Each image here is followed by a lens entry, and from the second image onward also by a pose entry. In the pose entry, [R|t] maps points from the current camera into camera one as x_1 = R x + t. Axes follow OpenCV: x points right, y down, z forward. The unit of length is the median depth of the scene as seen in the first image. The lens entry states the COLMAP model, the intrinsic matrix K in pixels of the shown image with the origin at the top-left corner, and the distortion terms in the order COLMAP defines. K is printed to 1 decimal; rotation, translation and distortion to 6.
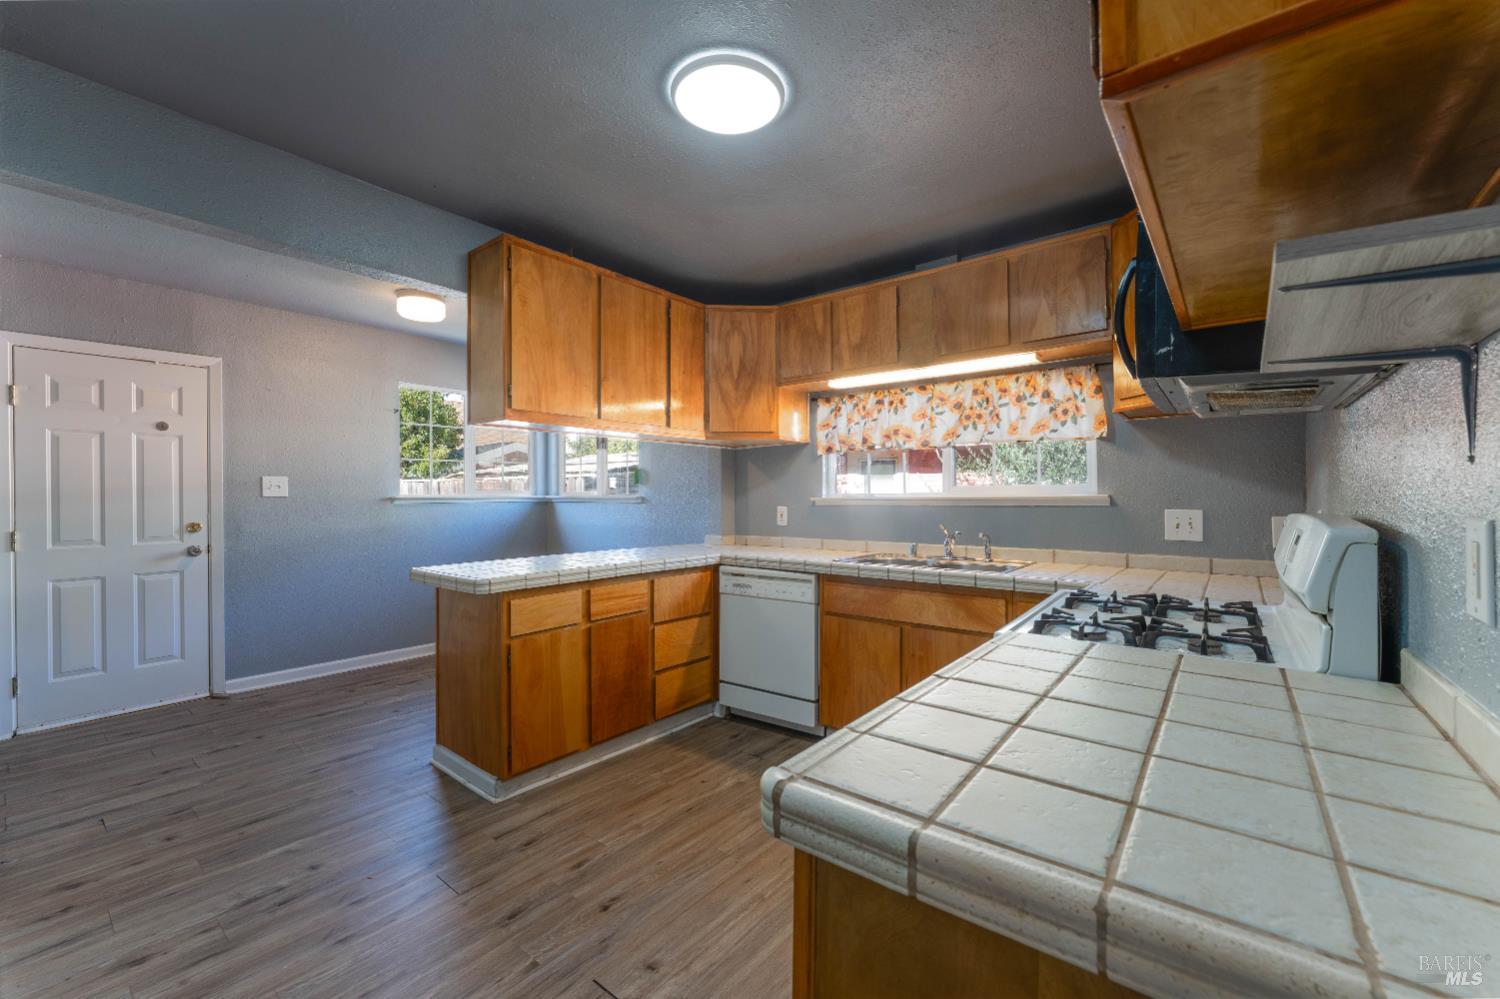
lens RADIAL K [[611.9, 0, 747.7], [0, 611.9, 491.8], [0, 0, 1]] dist [-0.000557, -0.000026]
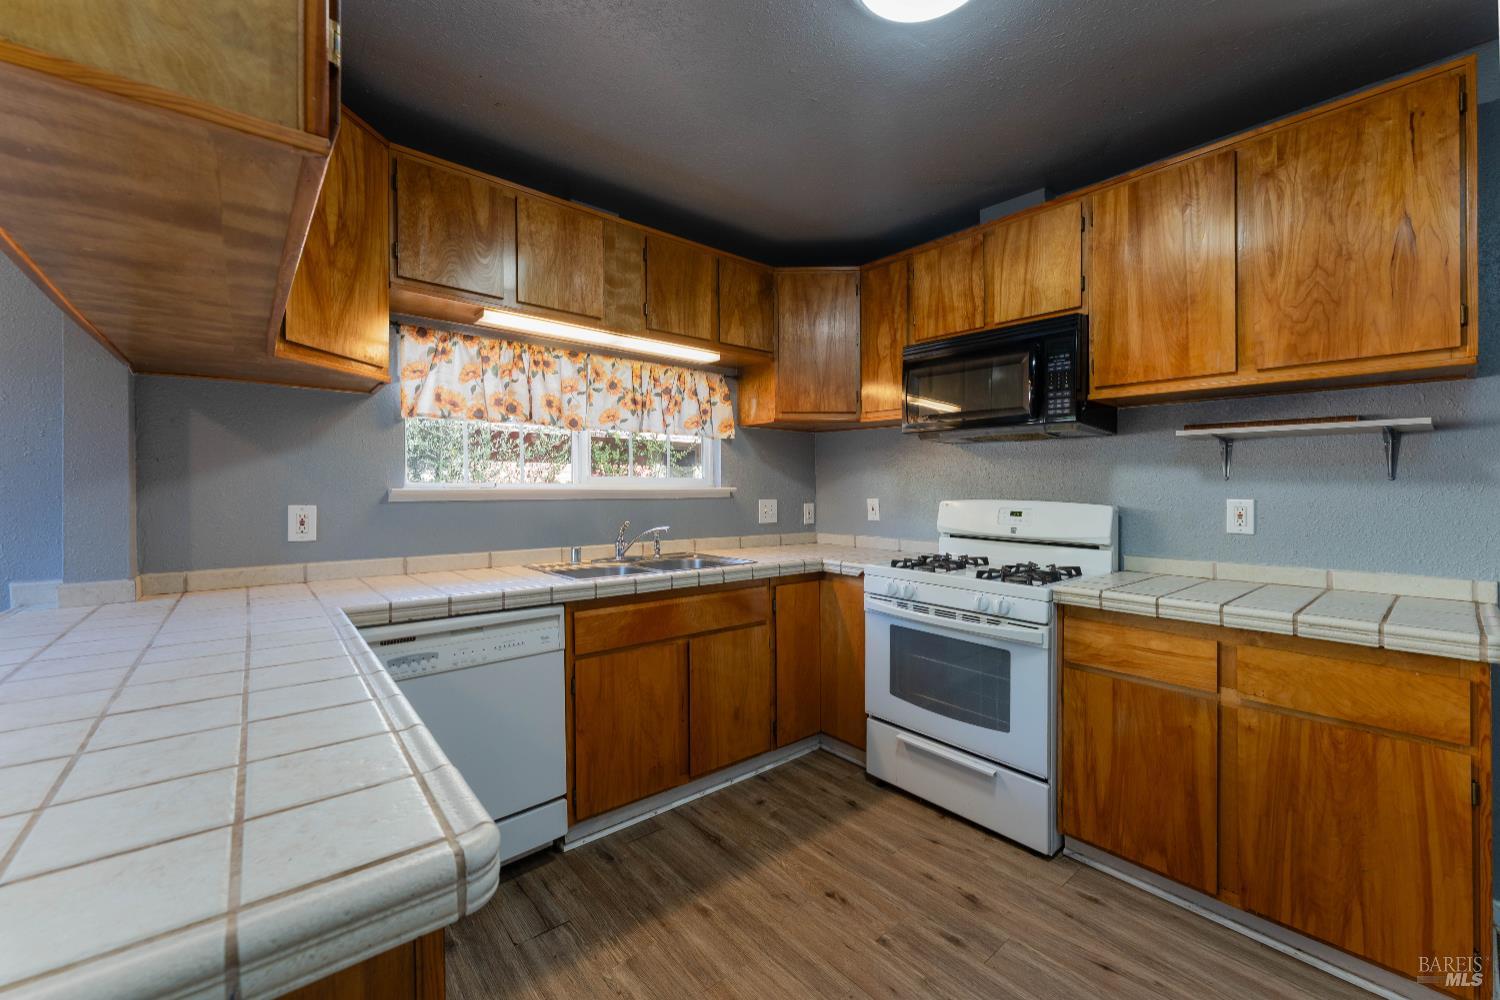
lens RADIAL K [[611.9, 0, 747.7], [0, 611.9, 492.3], [0, 0, 1]] dist [-0.000557, -0.000026]
pose [[0.174919, -0.001356, 0.984582, -0.508525], [-0.013196, 0.999906, 0.003721, 0.007027], [-0.984494, -0.013643, 0.174885, 0.683217]]
